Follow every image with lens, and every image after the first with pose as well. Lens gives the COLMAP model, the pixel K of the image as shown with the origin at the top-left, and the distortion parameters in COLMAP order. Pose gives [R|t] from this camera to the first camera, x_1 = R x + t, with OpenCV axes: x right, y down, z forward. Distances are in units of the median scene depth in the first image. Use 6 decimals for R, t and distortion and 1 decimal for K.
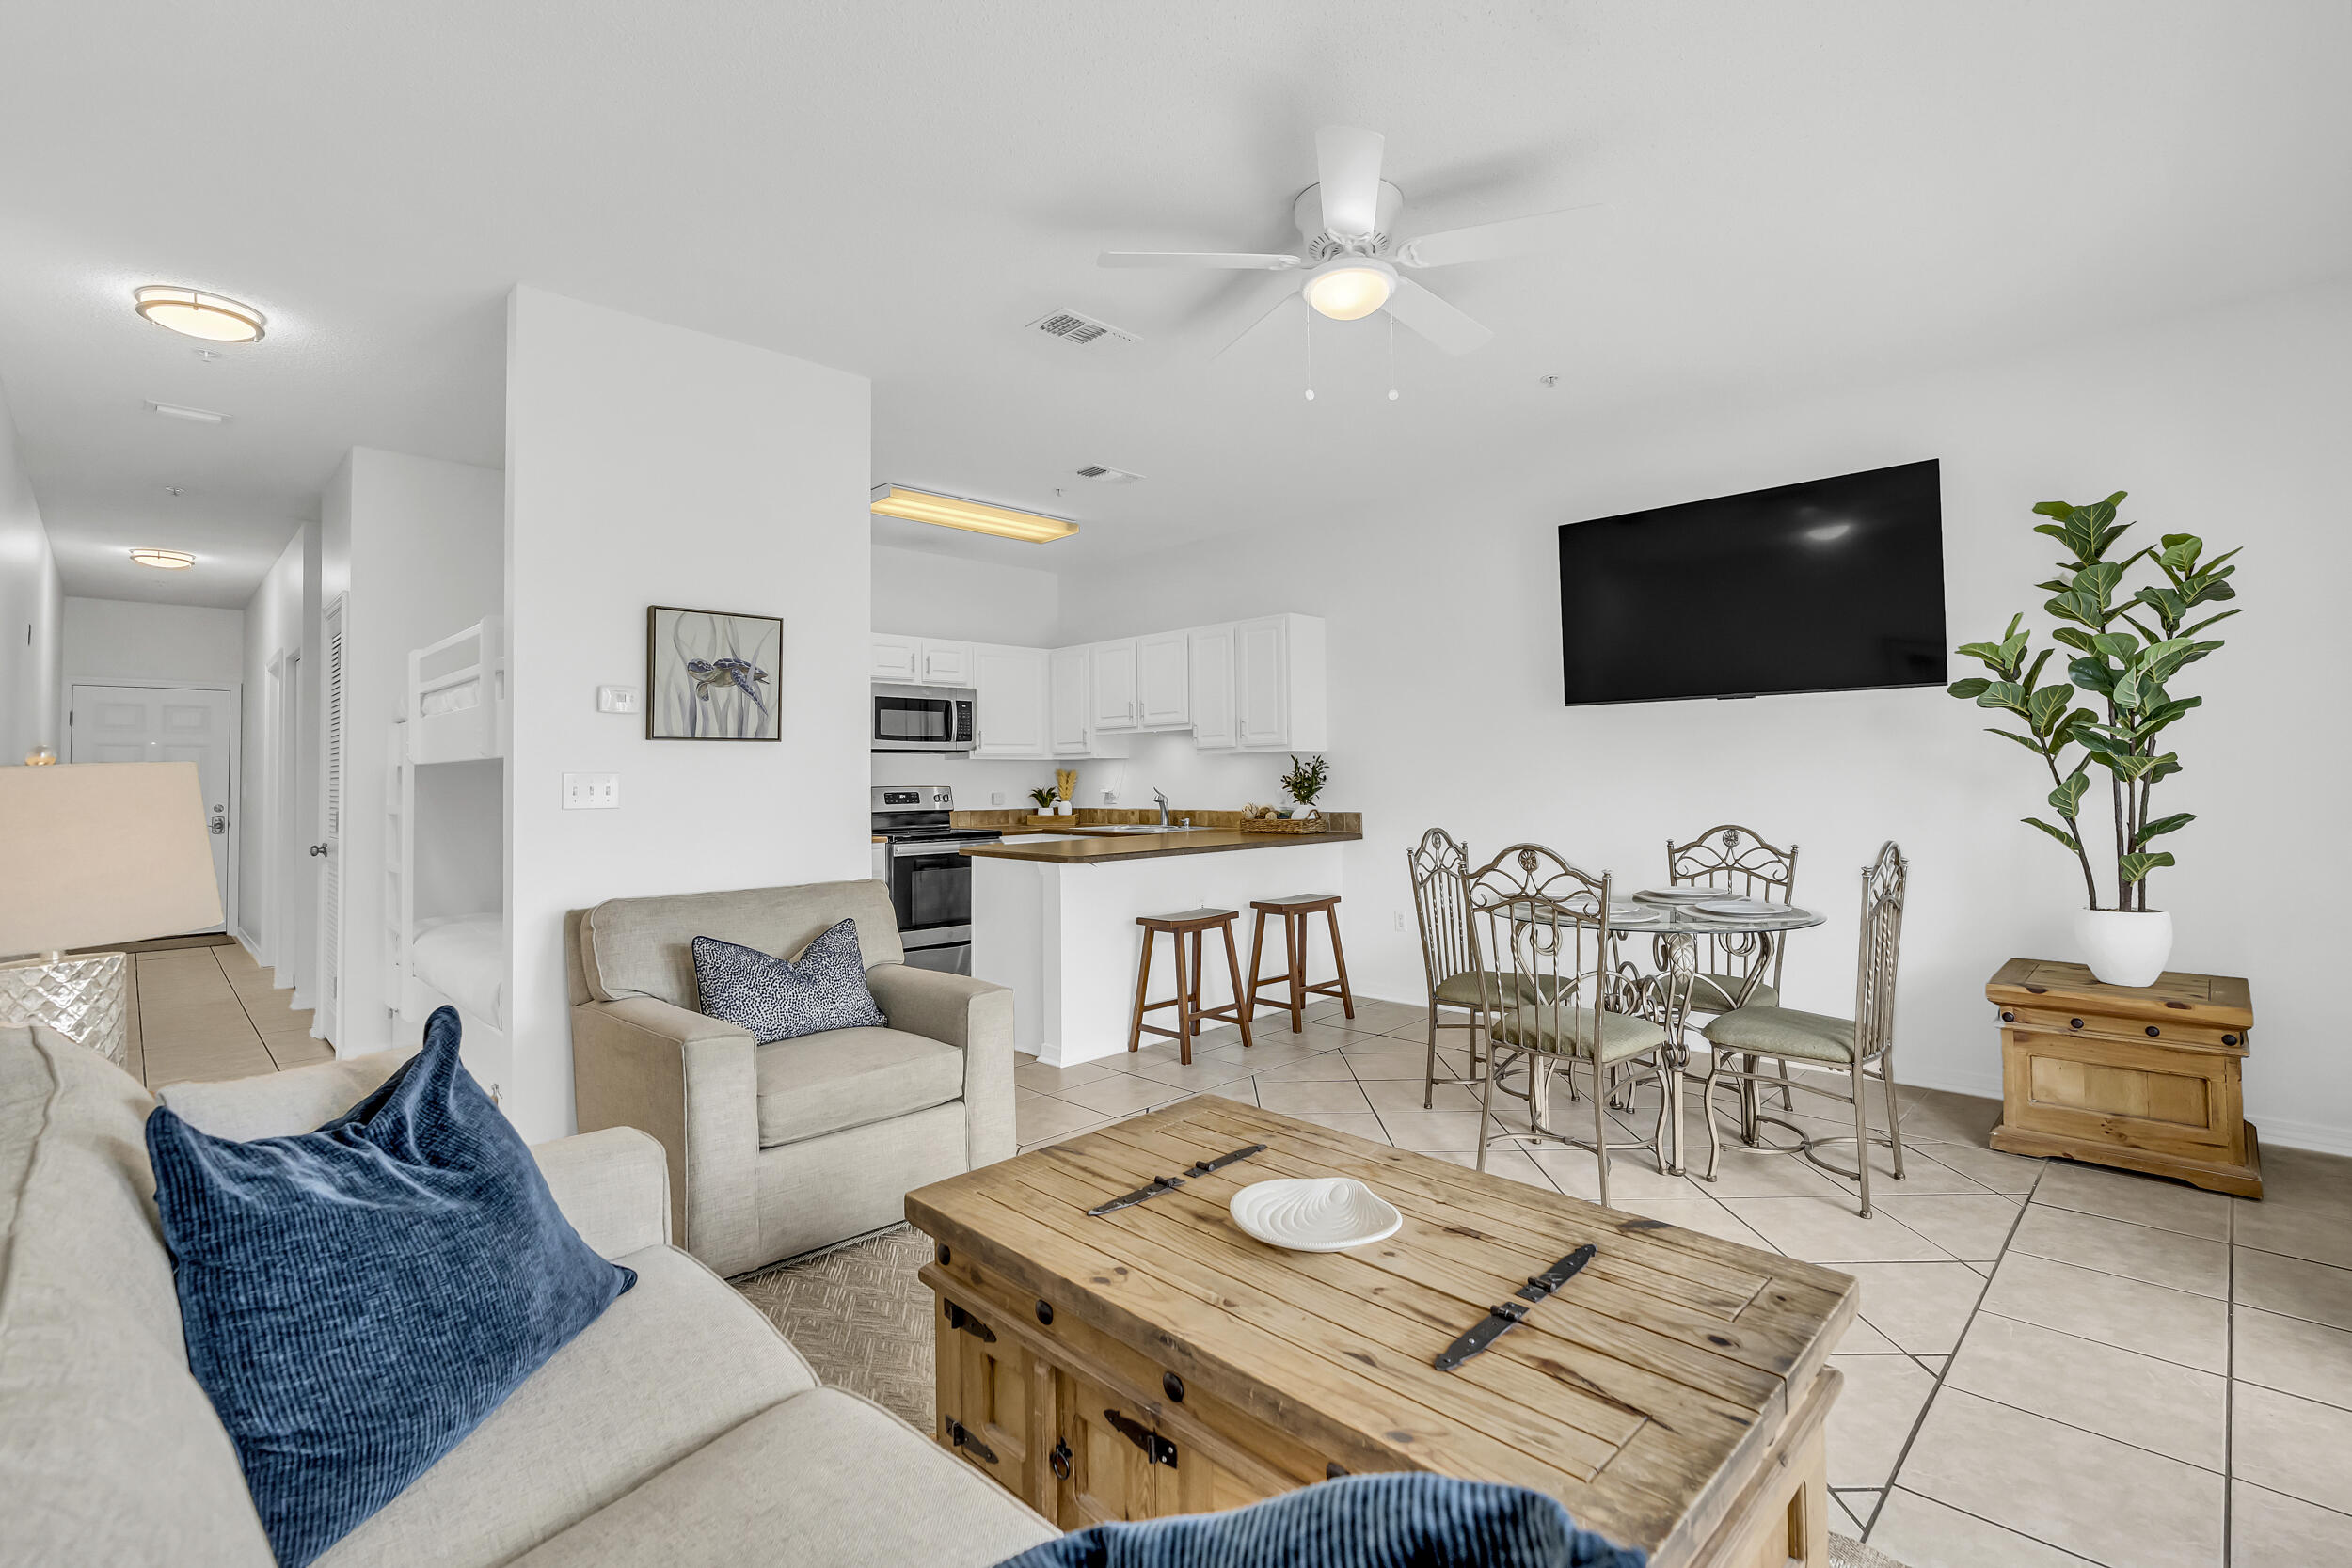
lens RADIAL K [[1064.5, 0, 1177.6], [0, 1064.5, 762.3], [0, 0, 1]] dist [-0.002417, 0.000089]
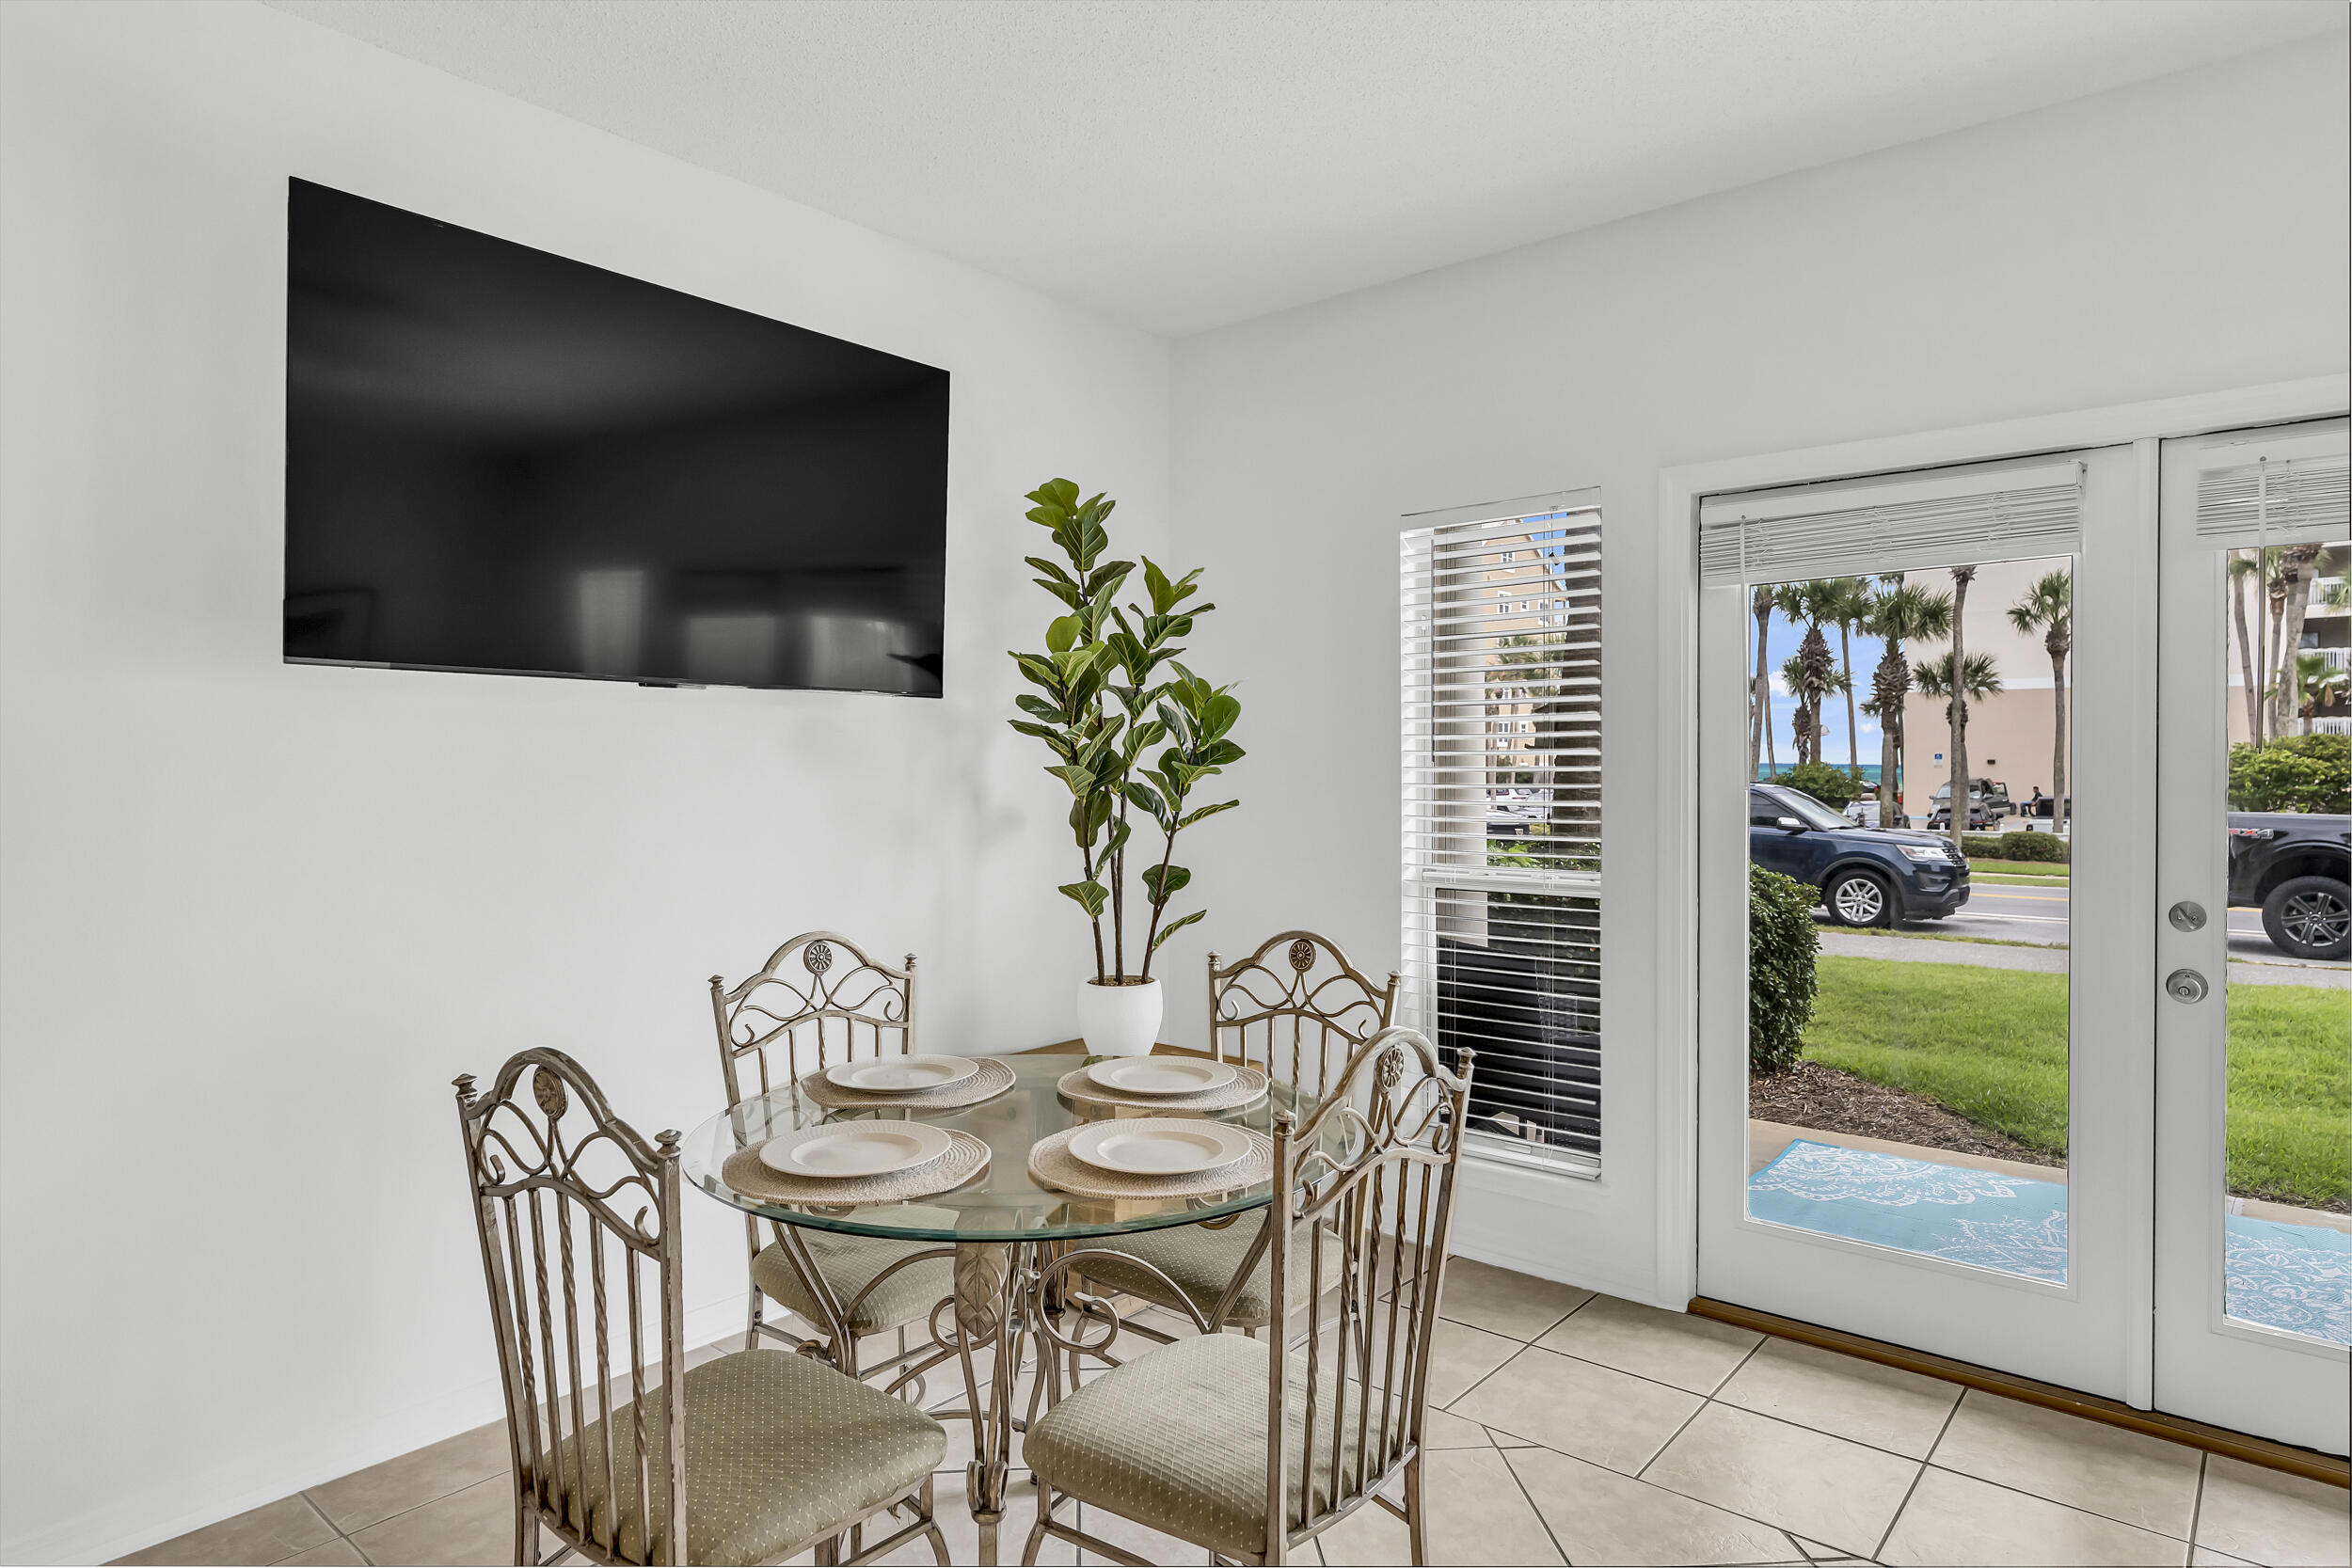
lens RADIAL K [[1327.8, 0, 1187.2], [0, 1327.8, 773.5], [0, 0, 1]] dist [-0.005976, -0.000191]
pose [[-0.087211, 0.005485, 0.996175, -0.099698], [-0.014908, 0.999866, -0.006811, -0.011848], [-0.996078, -0.015445, -0.087118, 0.549144]]
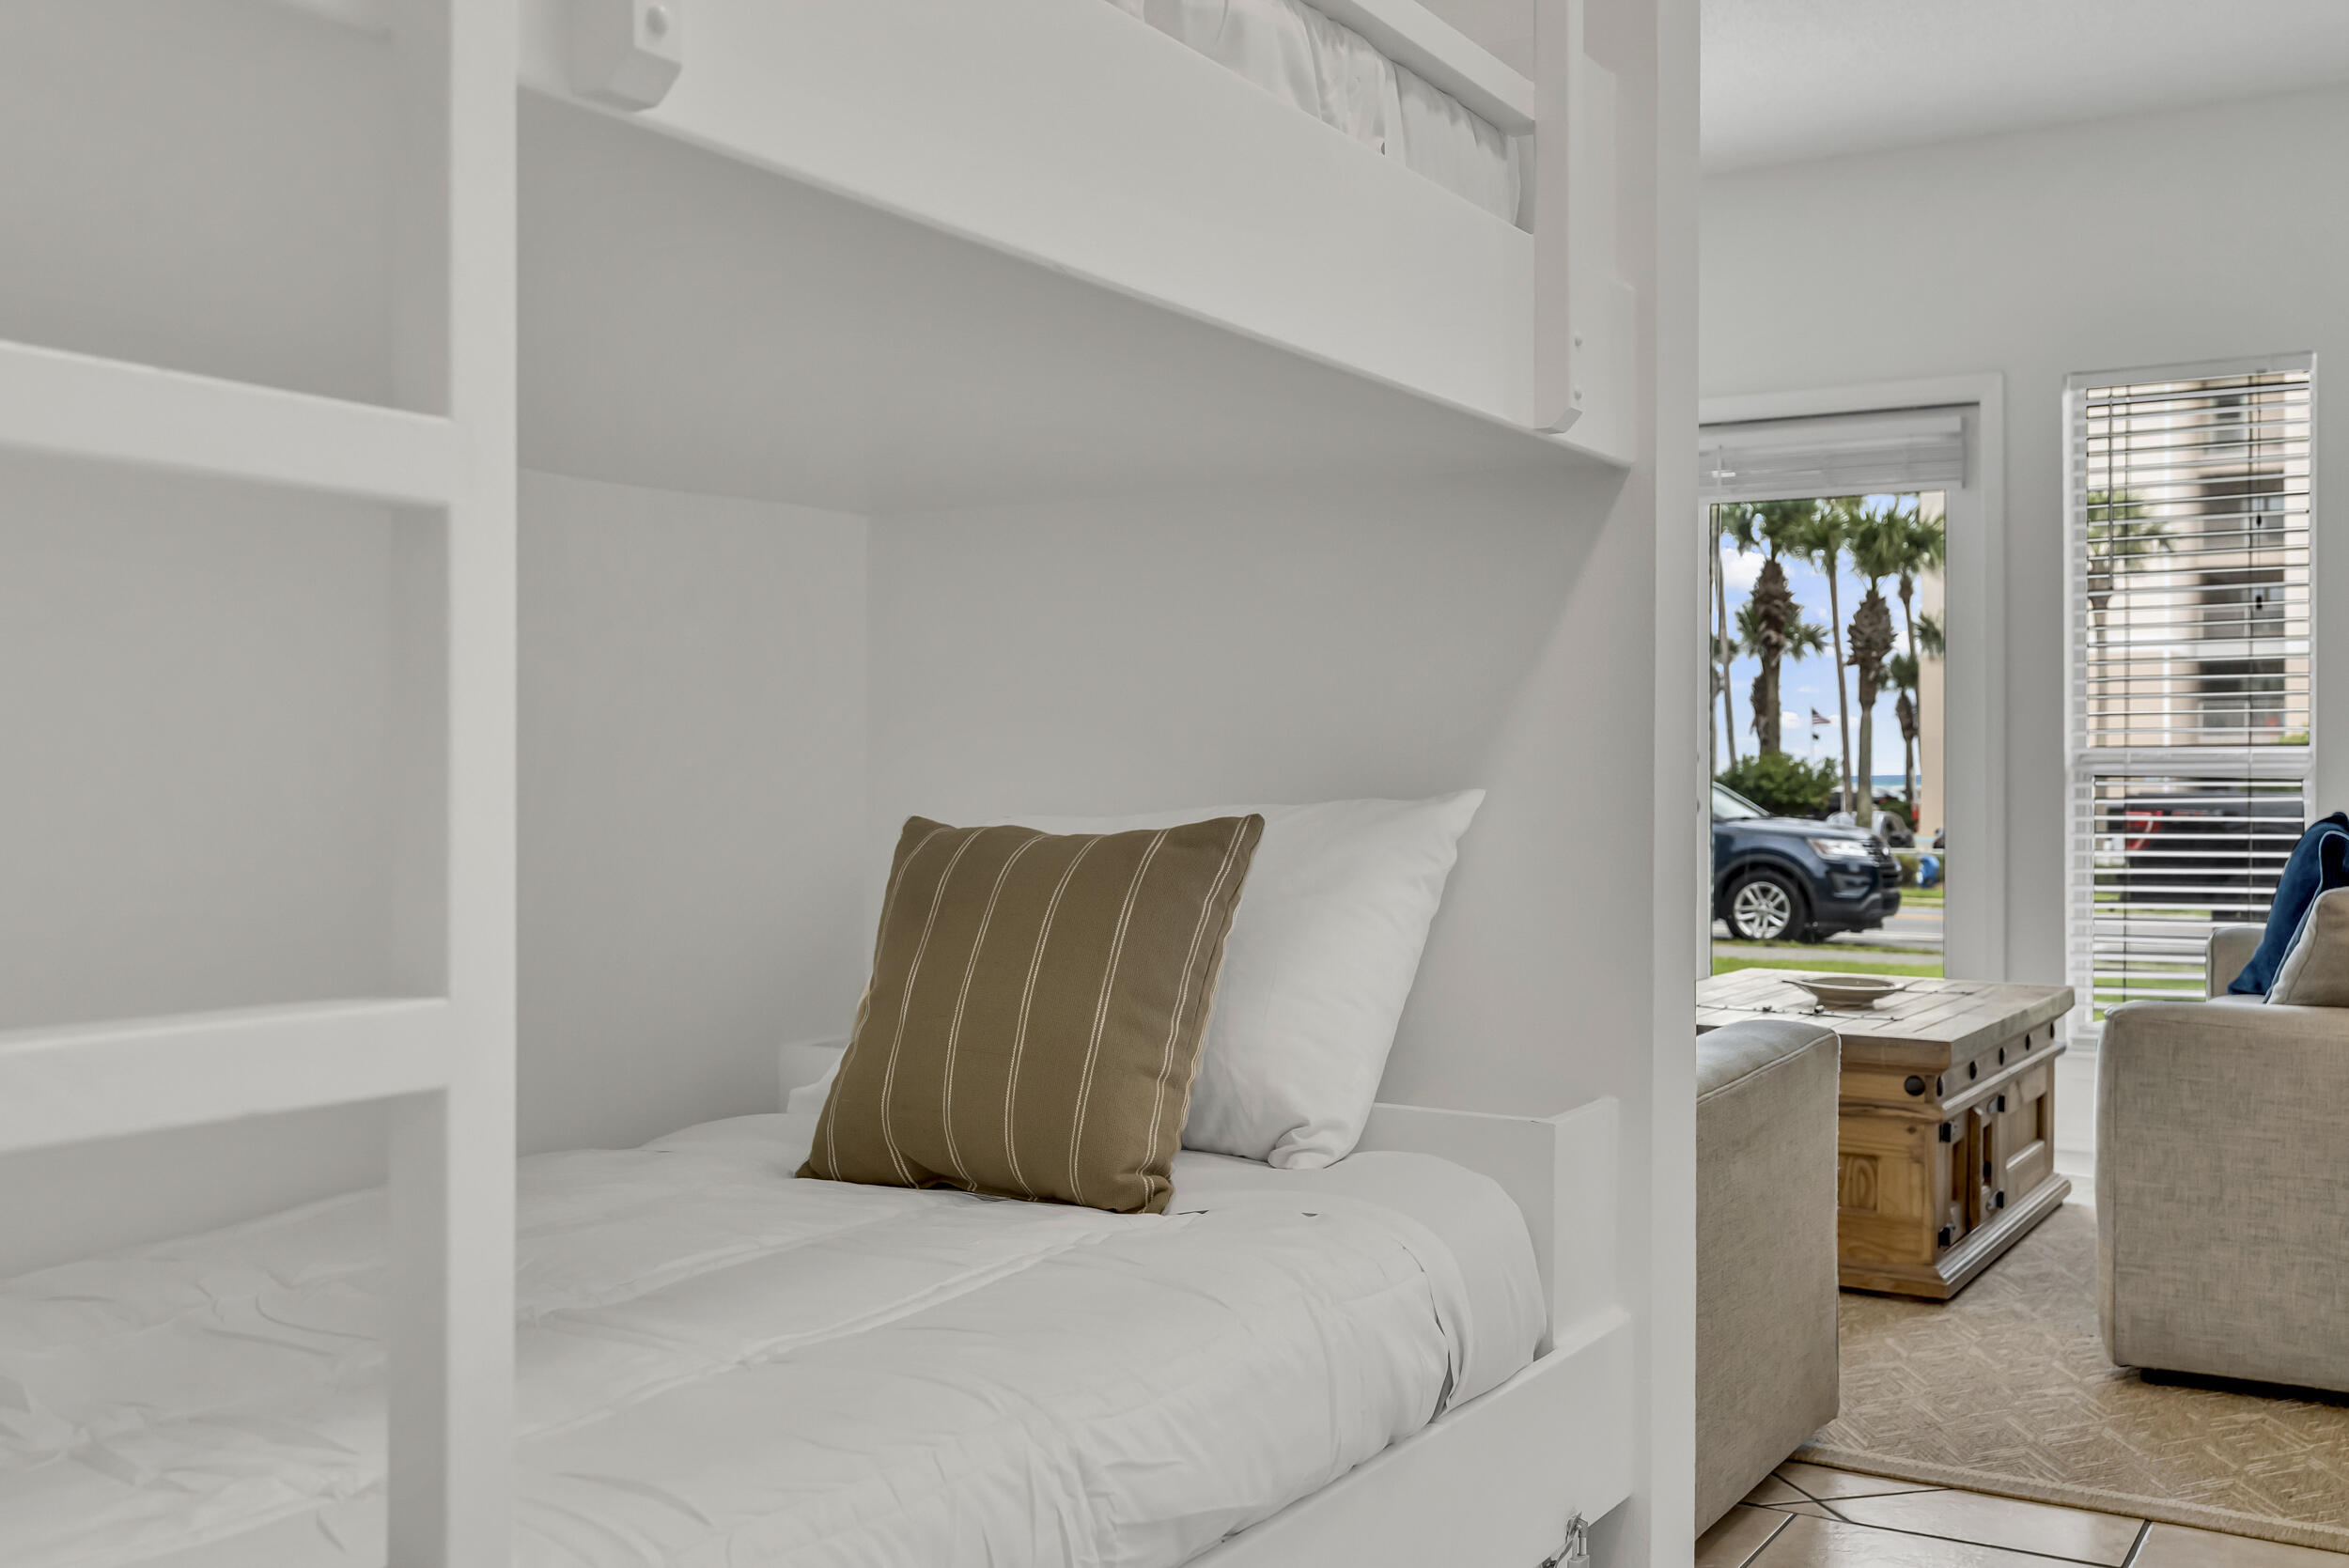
lens RADIAL K [[2204.2, 0, 1178.9], [0, 2204.2, 771.8], [0, 0, 1]] dist [0.016510, -0.014975]
pose [[-0.238052, 0.014328, 0.971147, -0.639908], [-0.011091, 0.999786, -0.017469, 0.052442], [-0.971189, -0.014929, -0.237842, 0.663554]]
